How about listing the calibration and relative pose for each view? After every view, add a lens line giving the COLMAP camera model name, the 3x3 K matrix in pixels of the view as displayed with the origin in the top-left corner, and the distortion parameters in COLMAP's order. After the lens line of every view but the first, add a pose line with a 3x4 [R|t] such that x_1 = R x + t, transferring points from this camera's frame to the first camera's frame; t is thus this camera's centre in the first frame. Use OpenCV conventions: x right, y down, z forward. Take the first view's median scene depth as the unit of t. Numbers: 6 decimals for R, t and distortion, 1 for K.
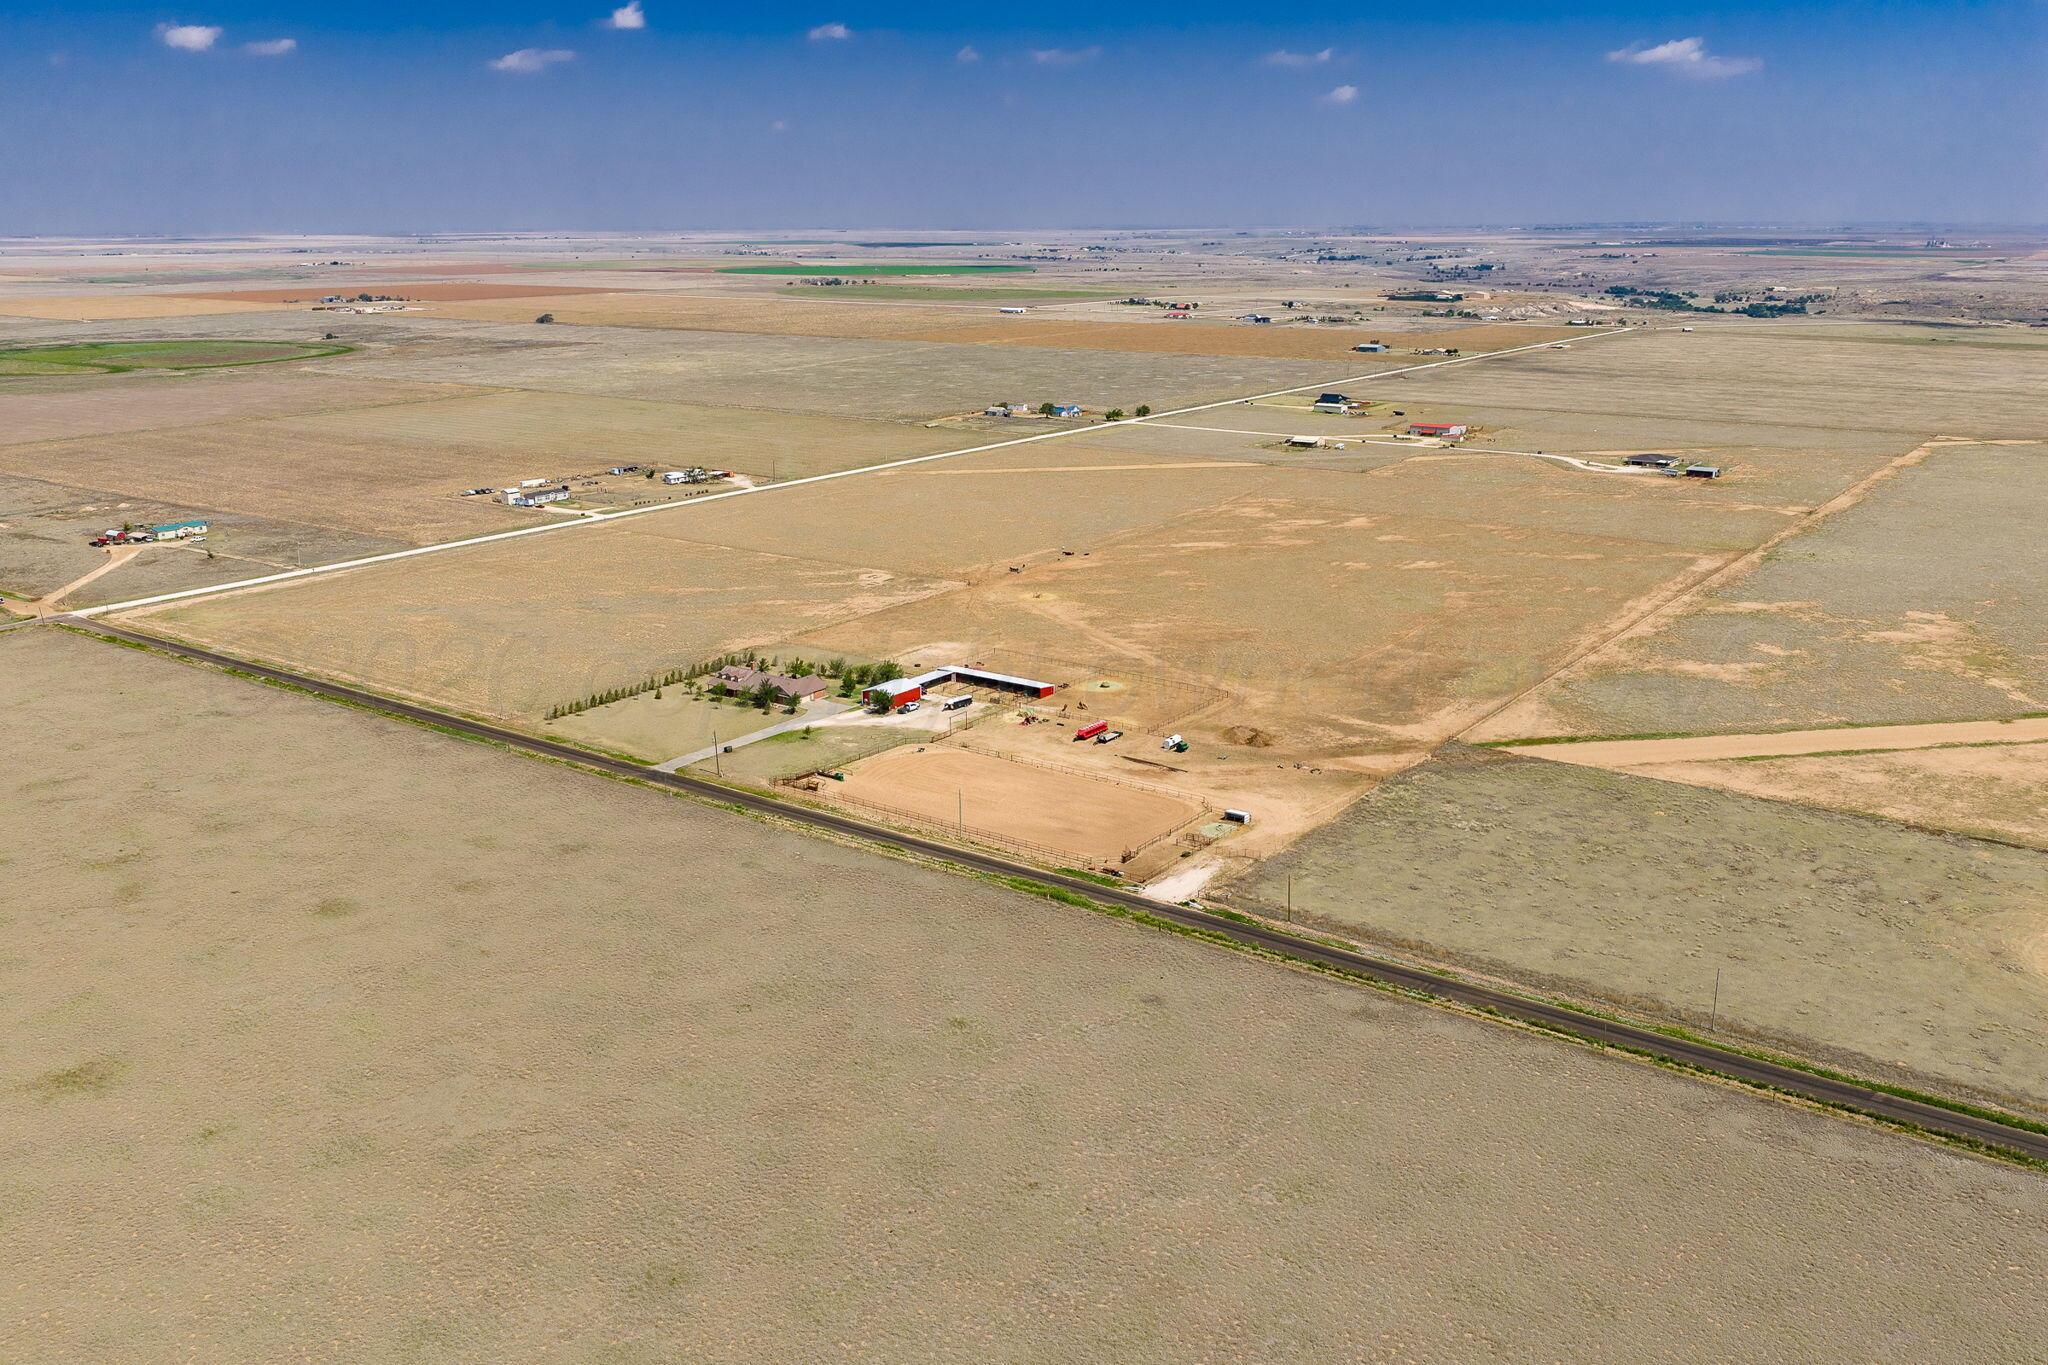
lens RADIAL K [[1689.8, 0, 1011.3], [0, 1689.8, 684.2], [0, 0, 1]] dist [0.021834, -0.039205]
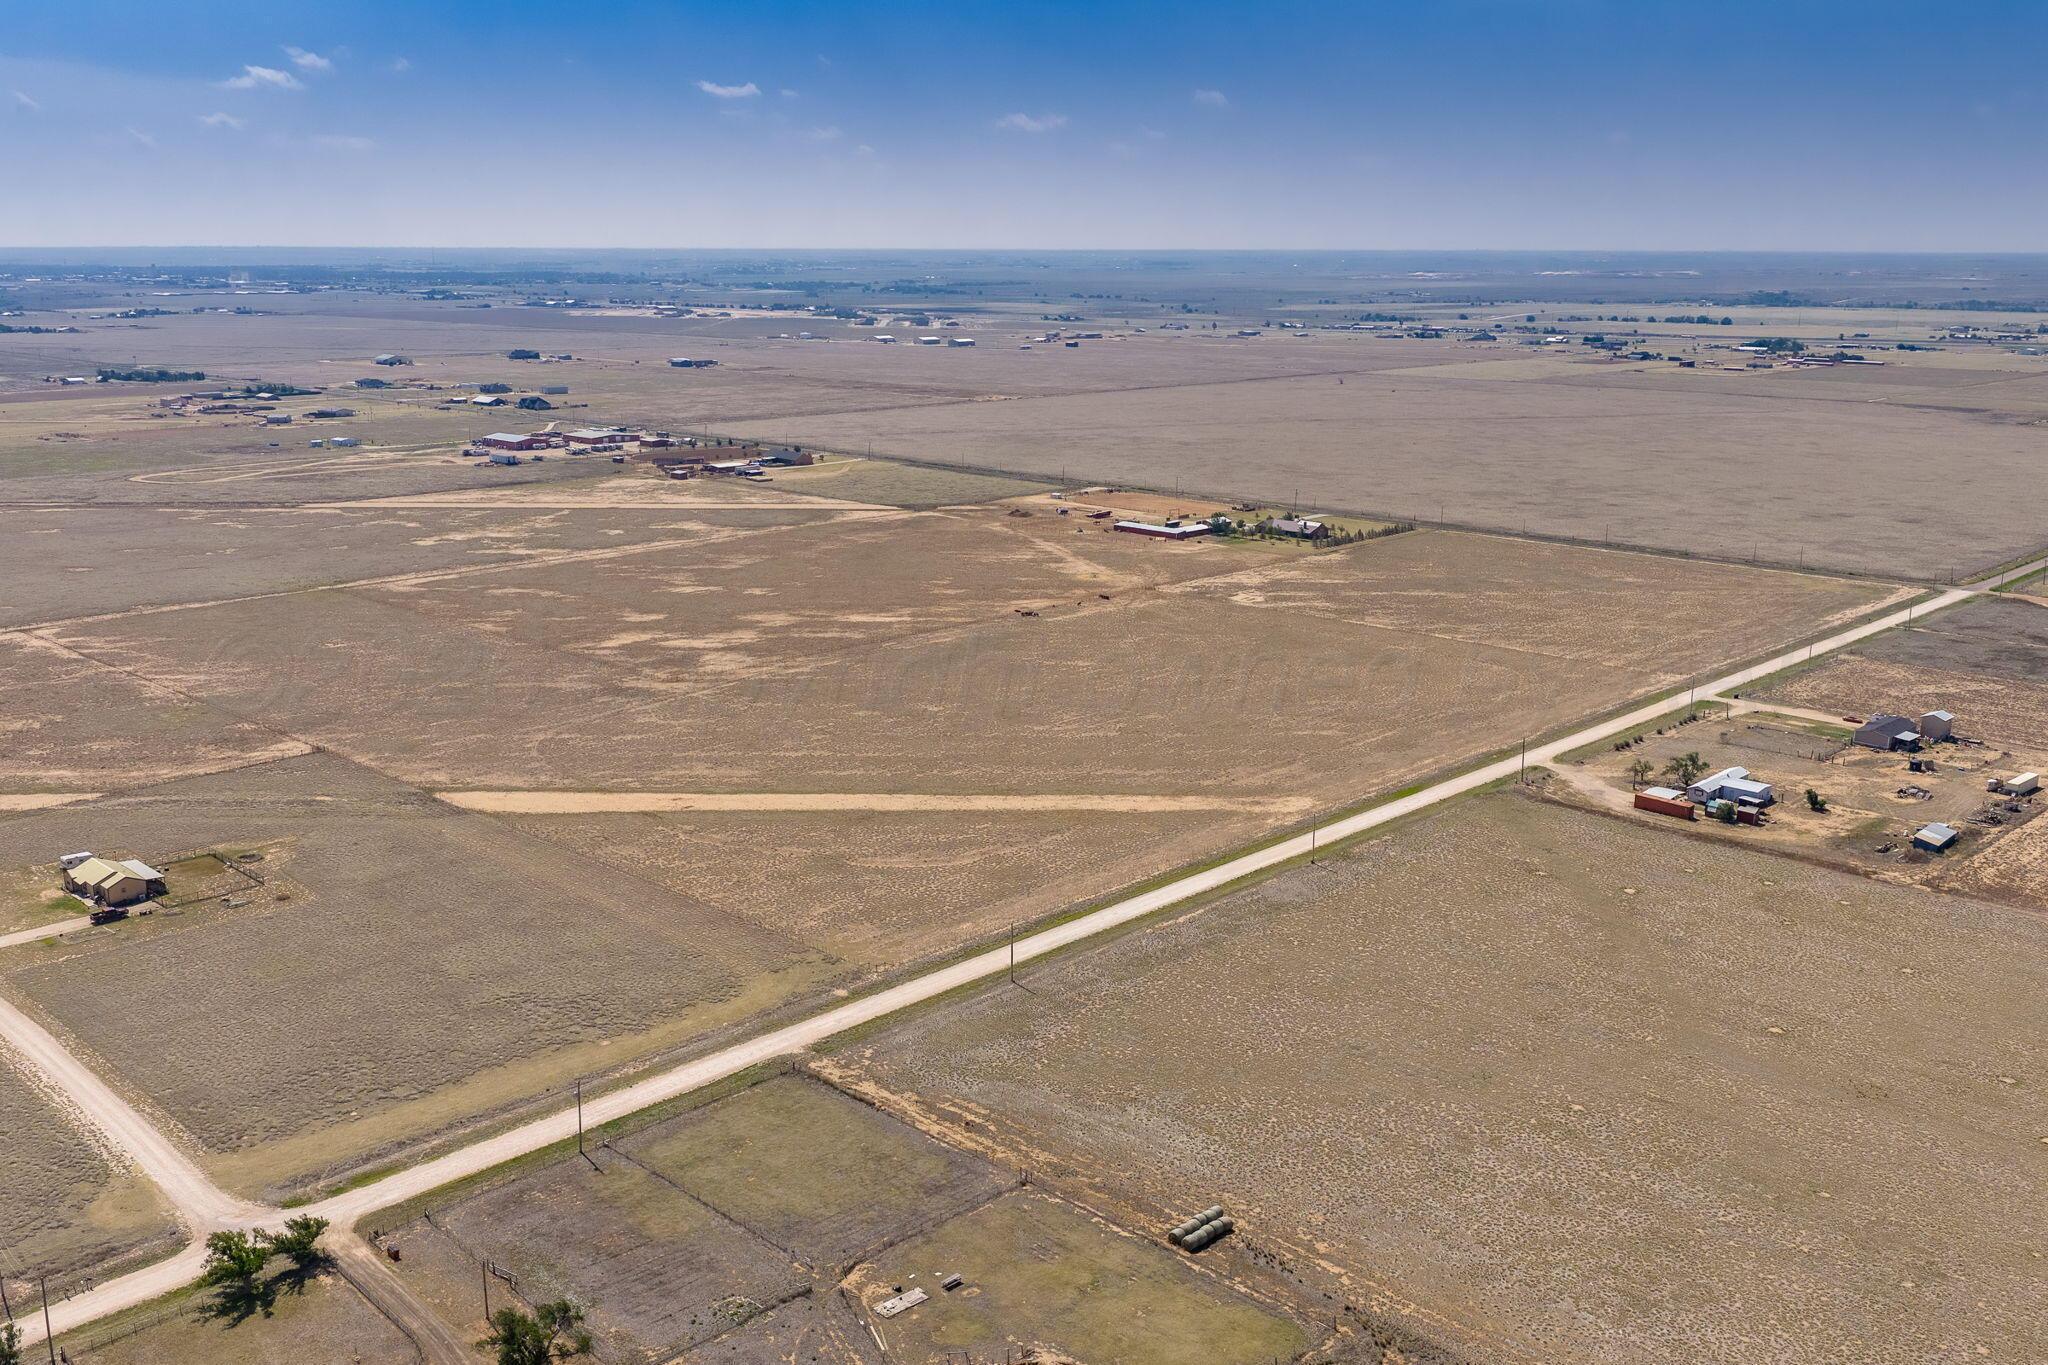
lens RADIAL K [[1880.9, 0, 1033.8], [0, 1880.9, 683.3], [0, 0, 1]] dist [0.011694, 0.000000]
pose [[-0.992400, -0.026728, 0.120117, -0.112434], [0.034737, 0.875579, 0.481825, -0.692238], [-0.118050, 0.482336, -0.867996, 2.492934]]
